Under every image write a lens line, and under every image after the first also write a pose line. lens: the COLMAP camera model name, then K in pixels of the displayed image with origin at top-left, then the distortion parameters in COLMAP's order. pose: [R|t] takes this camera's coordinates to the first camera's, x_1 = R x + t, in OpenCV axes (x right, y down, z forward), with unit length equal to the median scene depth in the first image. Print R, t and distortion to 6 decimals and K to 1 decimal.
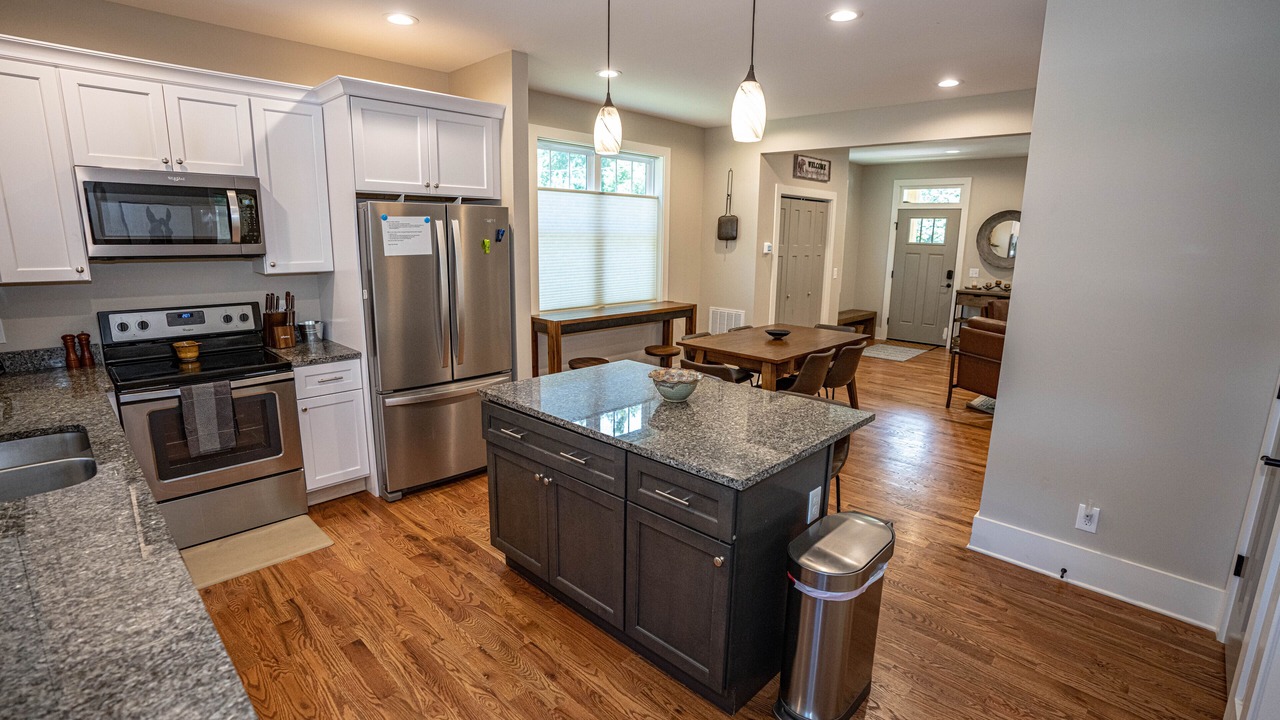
lens RADIAL K [[604.9, 0, 639.6], [0, 604.9, 355.6], [0, 0, 1]] dist [-0.006023, 0.001034]
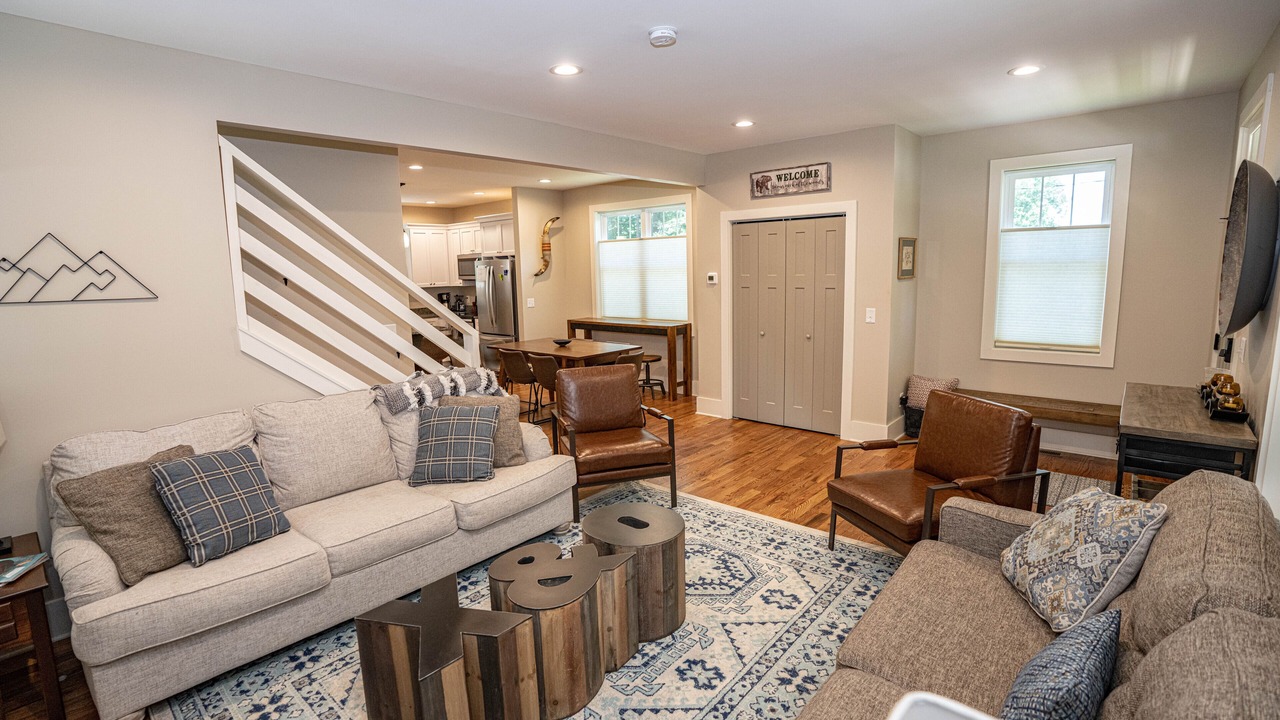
lens RADIAL K [[604.9, 0, 641.5], [0, 604.9, 362.2], [0, 0, 1]] dist [-0.006023, 0.001034]
pose [[-0.000599, 0.143891, -0.989593, 1.133882], [-0.178158, 0.973746, 0.141695, -0.153106], [0.984002, 0.176389, 0.025052, 0.832016]]
